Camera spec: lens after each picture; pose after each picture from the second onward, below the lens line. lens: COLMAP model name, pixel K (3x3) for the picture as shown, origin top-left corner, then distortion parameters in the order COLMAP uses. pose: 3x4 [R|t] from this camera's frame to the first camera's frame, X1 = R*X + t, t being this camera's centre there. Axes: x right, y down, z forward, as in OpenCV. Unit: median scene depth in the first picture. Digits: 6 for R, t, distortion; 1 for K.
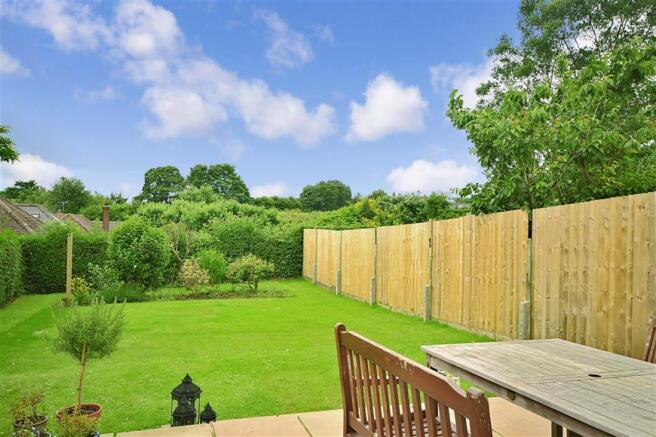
lens RADIAL K [[535.8, 0, 328.0], [0, 535.8, 218.5], [0, 0, 1]] dist [-0.011563, 0.101882]
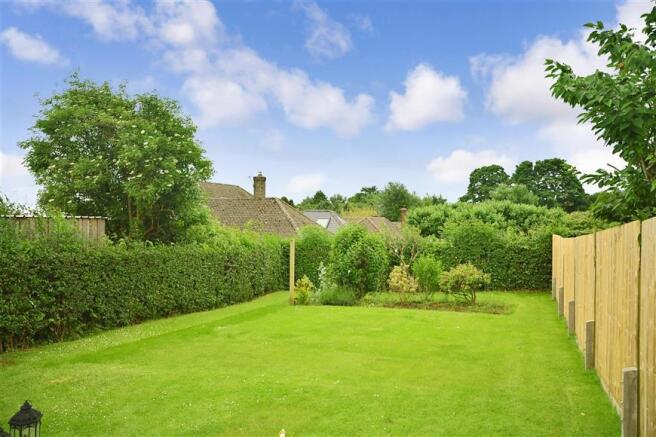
lens RADIAL K [[535.8, 0, 328.0], [0, 535.8, 218.5], [0, 0, 1]] dist [-0.011563, 0.101882]
pose [[0.819639, -0.011706, -0.572761, 0.151895], [0.012925, 0.999915, -0.001940, -0.008077], [0.572734, -0.005813, 0.819720, 0.095773]]
